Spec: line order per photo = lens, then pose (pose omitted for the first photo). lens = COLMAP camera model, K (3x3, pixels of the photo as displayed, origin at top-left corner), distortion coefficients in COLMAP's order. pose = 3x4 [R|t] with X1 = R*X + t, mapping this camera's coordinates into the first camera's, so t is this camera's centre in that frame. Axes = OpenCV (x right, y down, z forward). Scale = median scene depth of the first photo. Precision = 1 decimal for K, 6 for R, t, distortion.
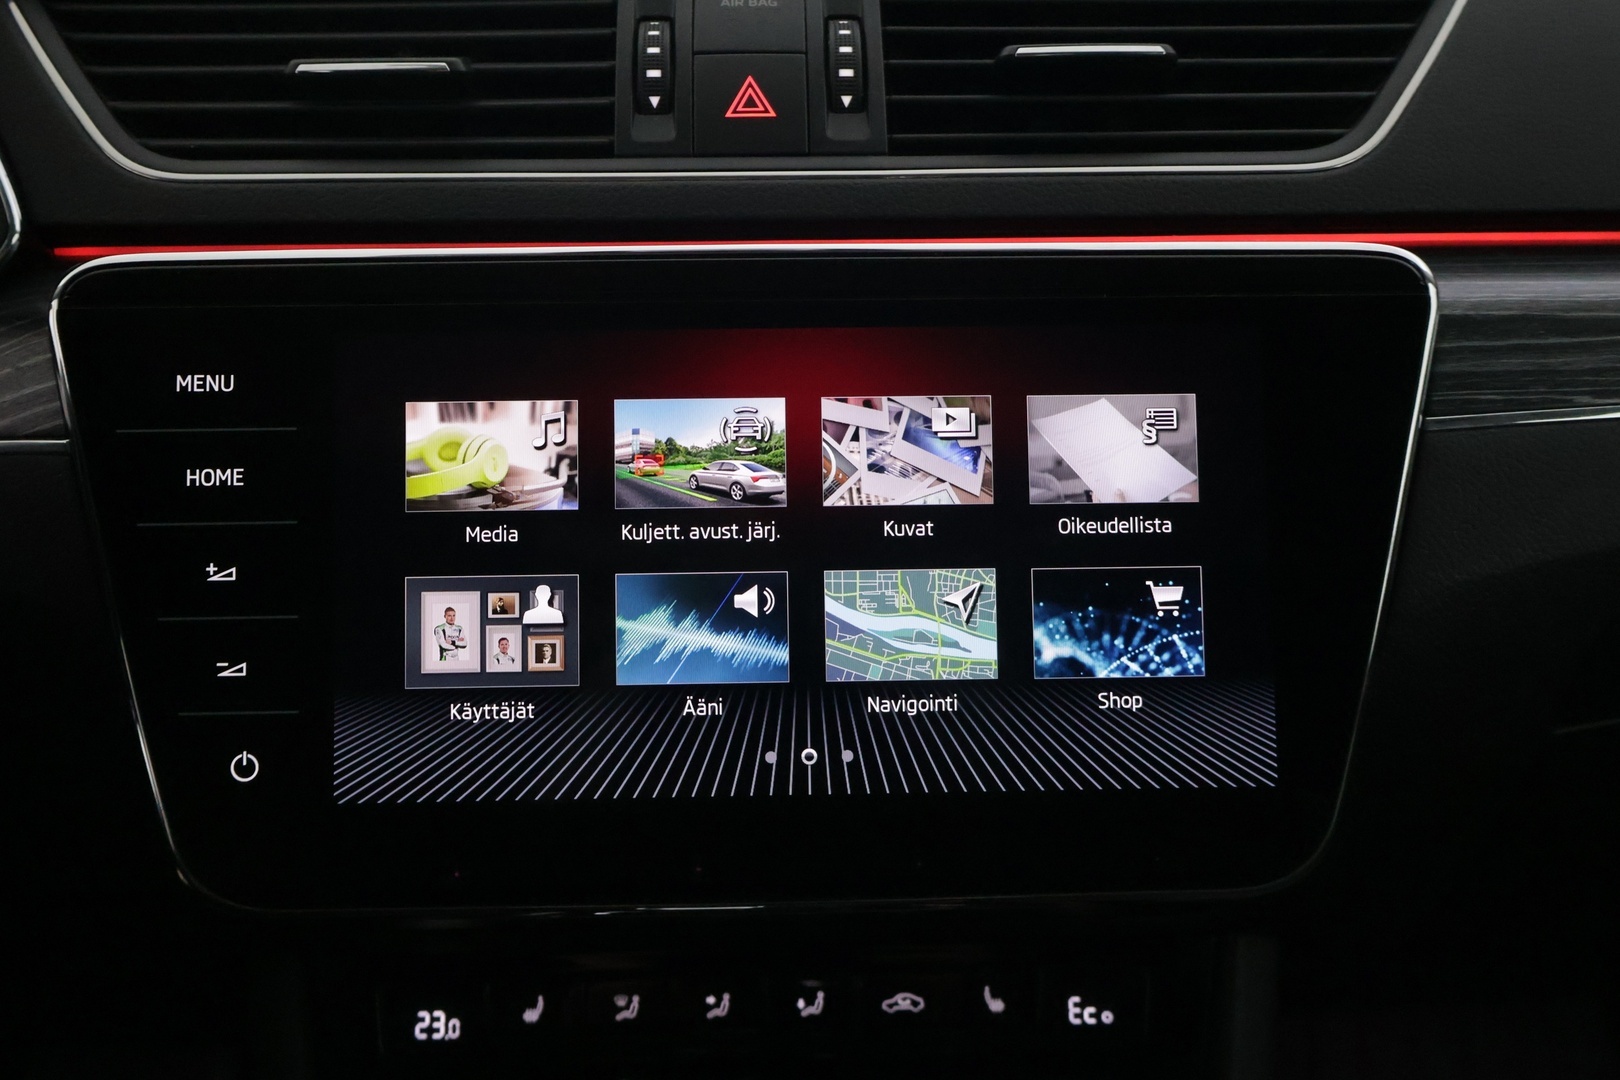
lens RADIAL K [[1559.3, 0, 801.1], [0, 1559.3, 553.7], [0, 0, 1]] dist [-0.000380, 0.000000]
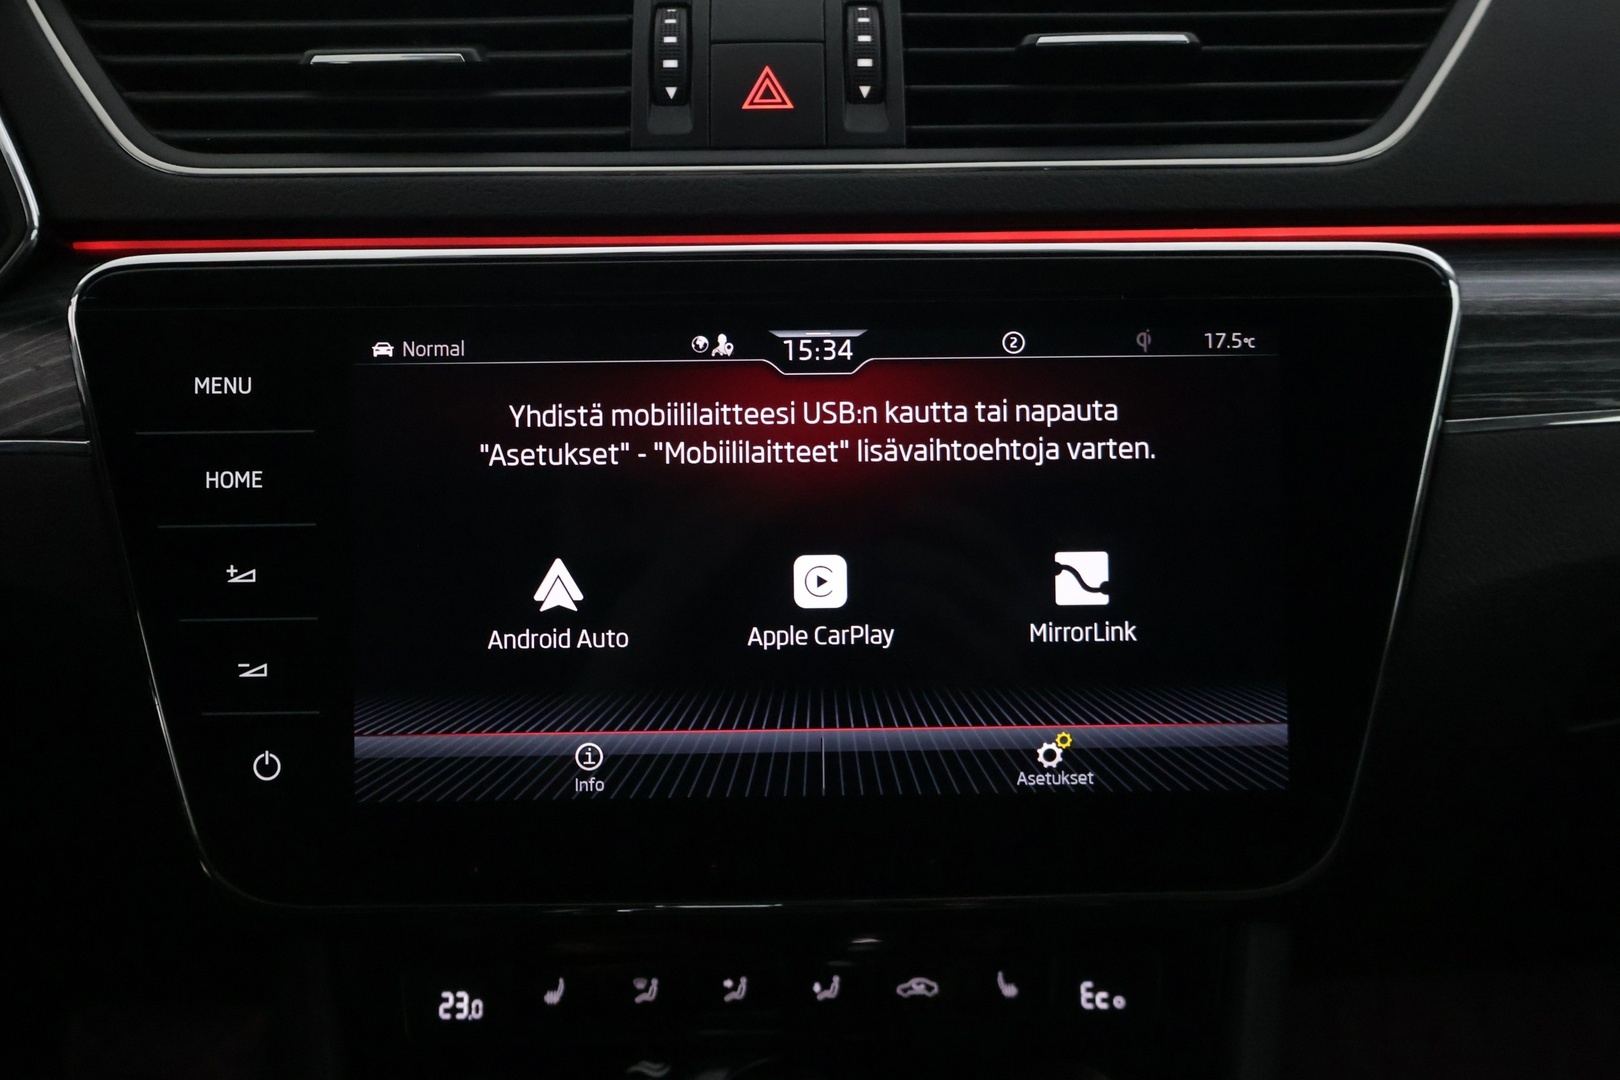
lens RADIAL K [[1559.3, 0, 811.3], [0, 1559.3, 546.9], [0, 0, 1]] dist [-0.000380, 0.000000]
pose [[0.999873, 0.003483, -0.015575, 0.011656], [-0.002757, 0.998921, 0.046367, -0.047681], [0.015720, -0.046318, 0.998803, -0.002275]]
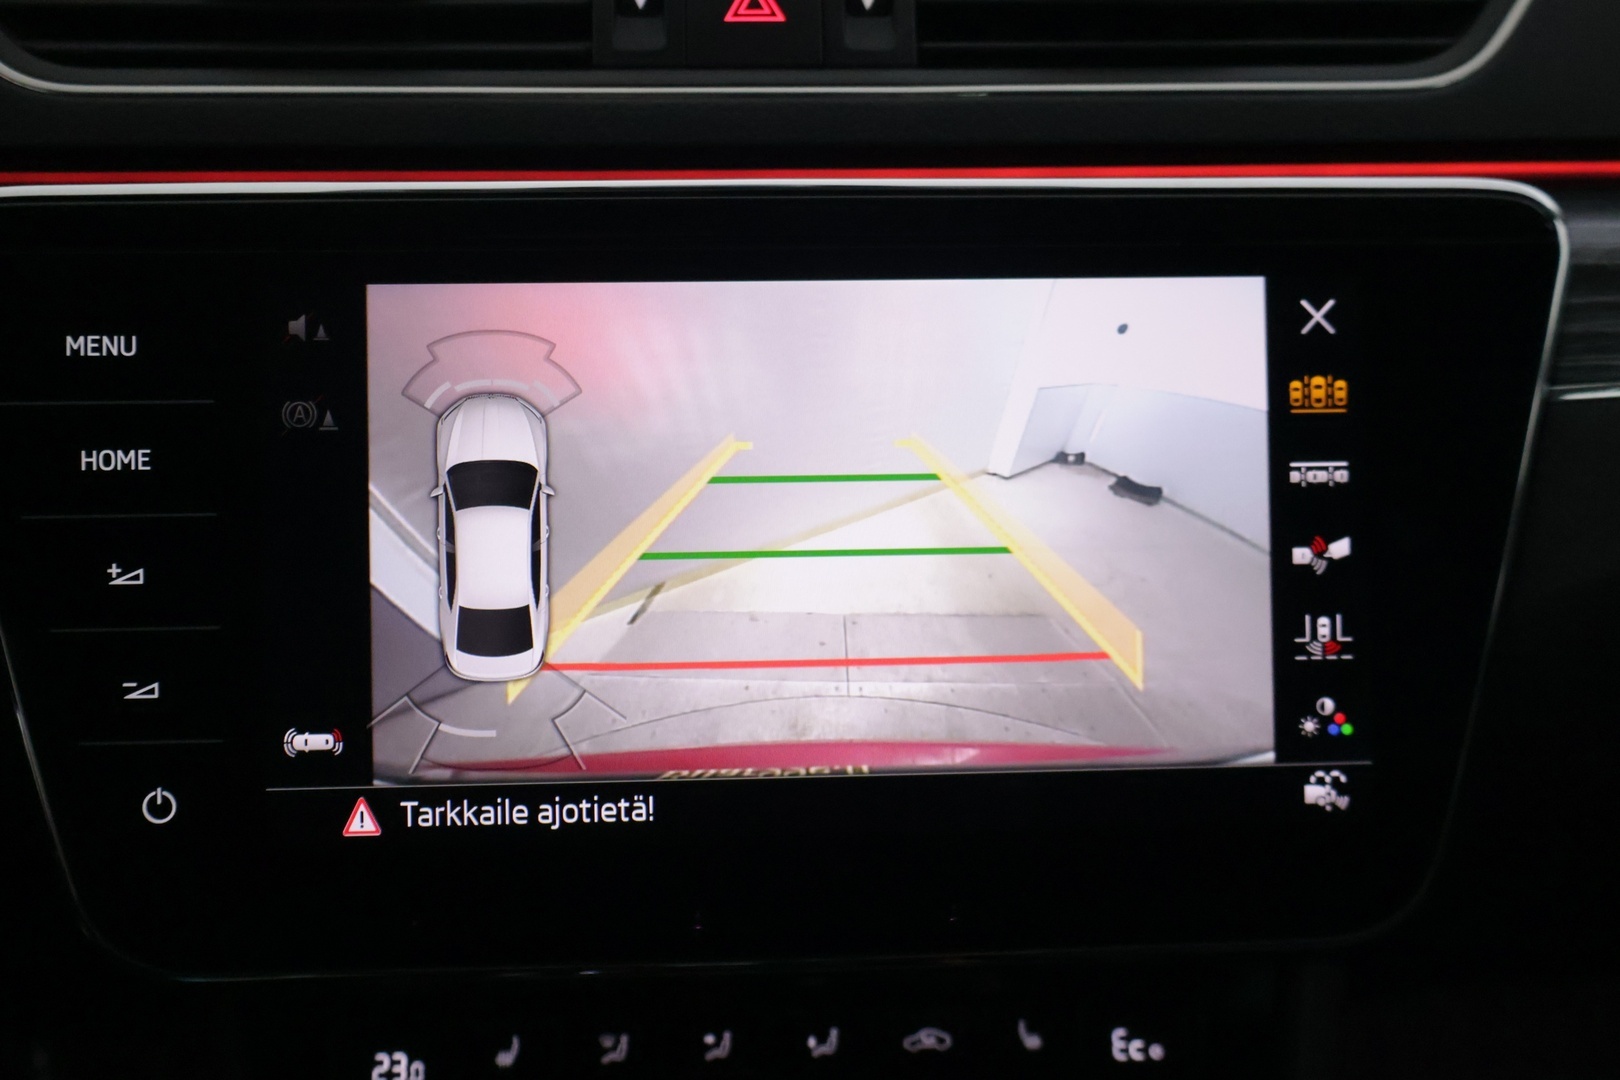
lens RADIAL K [[1559.3, 0, 809.8], [0, 1559.3, 535.2], [0, 0, 1]] dist [-0.000380, 0.000000]
pose [[0.999744, -0.000957, 0.022623, -0.021954], [-0.000350, 0.998336, 0.057670, -0.051029], [-0.022641, -0.057663, 0.998079, 0.142192]]
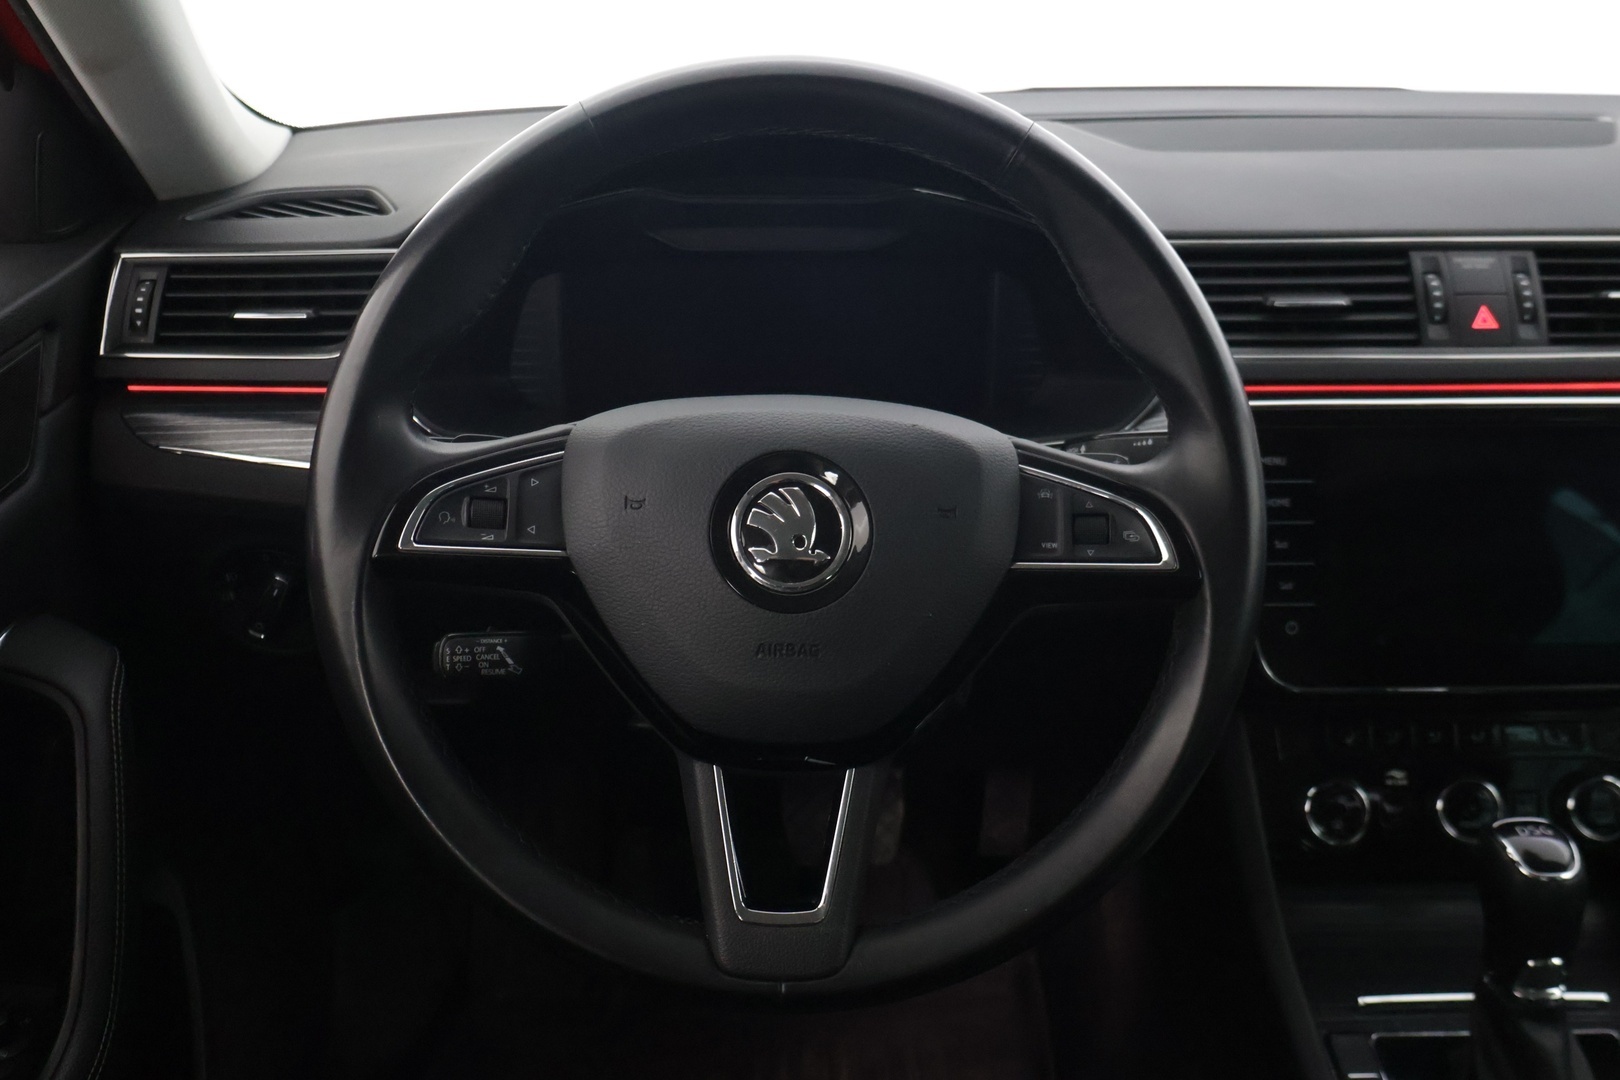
lens RADIAL K [[1559.3, 0, 815.0], [0, 1559.3, 544.5], [0, 0, 1]] dist [-0.000380, 0.000000]
pose [[0.999968, 0.007421, -0.002918, -0.940900], [-0.007095, 0.995043, 0.099188, -0.188425], [0.003639, -0.099164, 0.995064, -1.159345]]
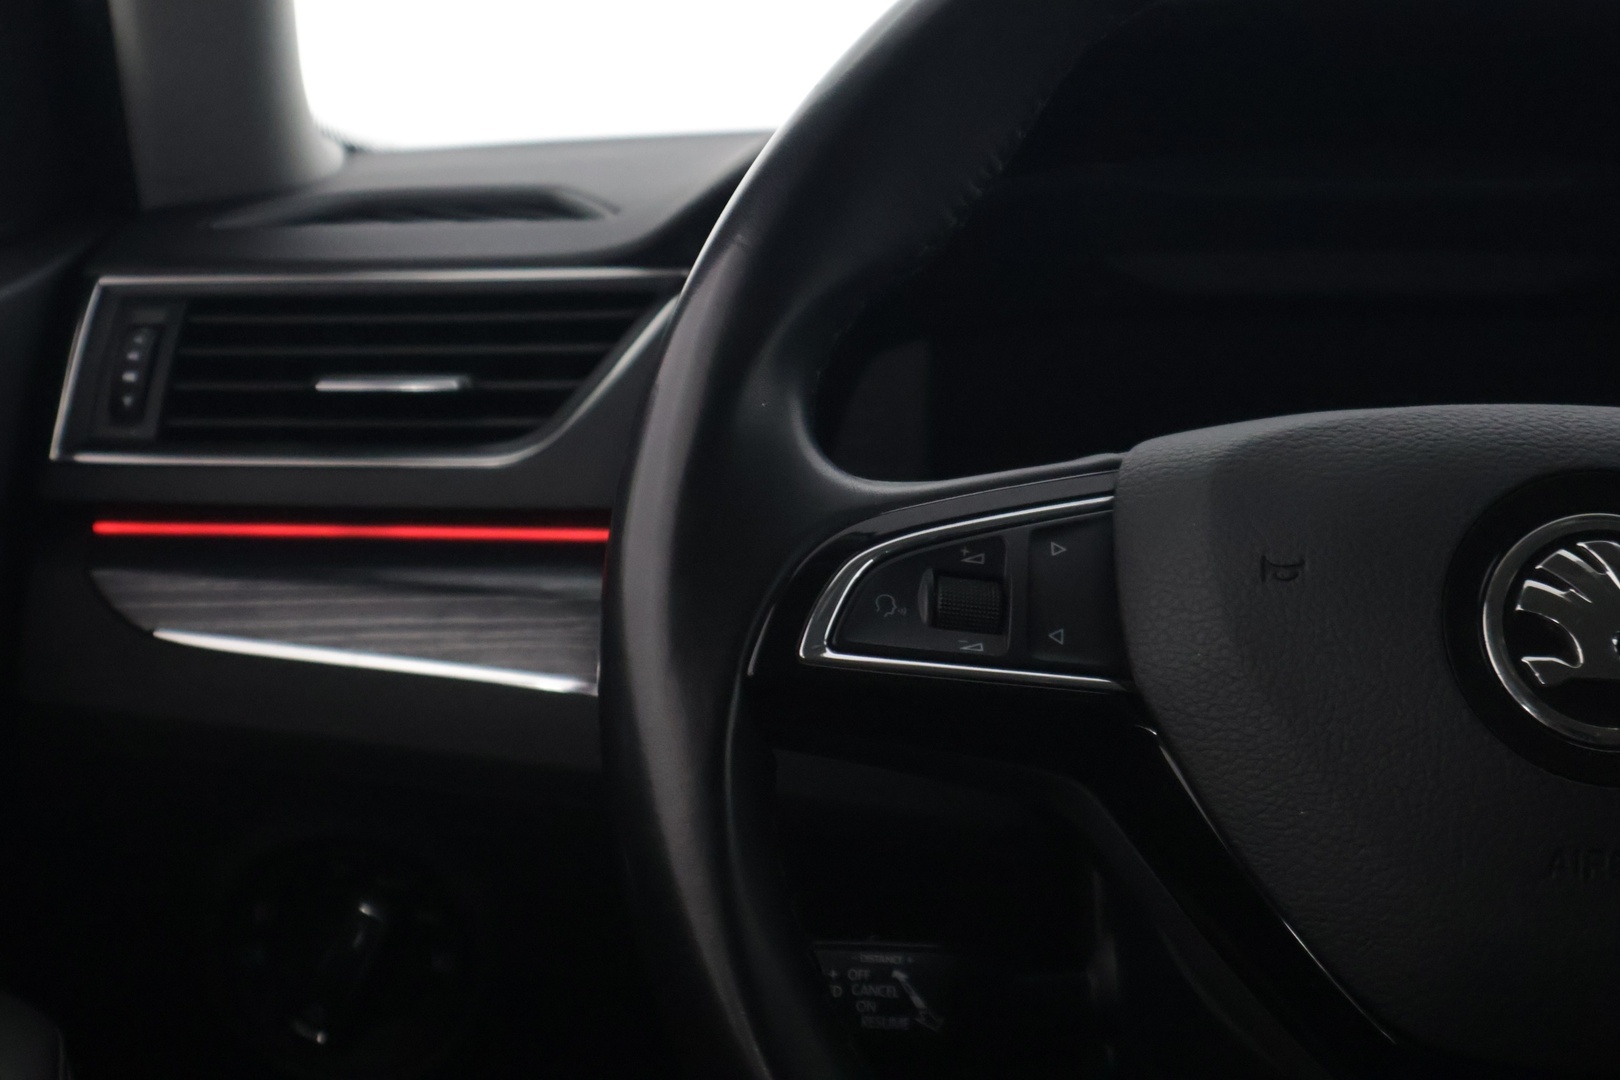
lens RADIAL K [[3259.6, 0, 813.2], [0, 3259.6, 533.8], [0, 0, 1]] dist [0.022568, 0.000000]
pose [[0.998047, 0.012317, -0.061236, -1.253987], [-0.021820, 0.987353, -0.157029, 0.161811], [0.058527, 0.158059, 0.985694, -1.207663]]
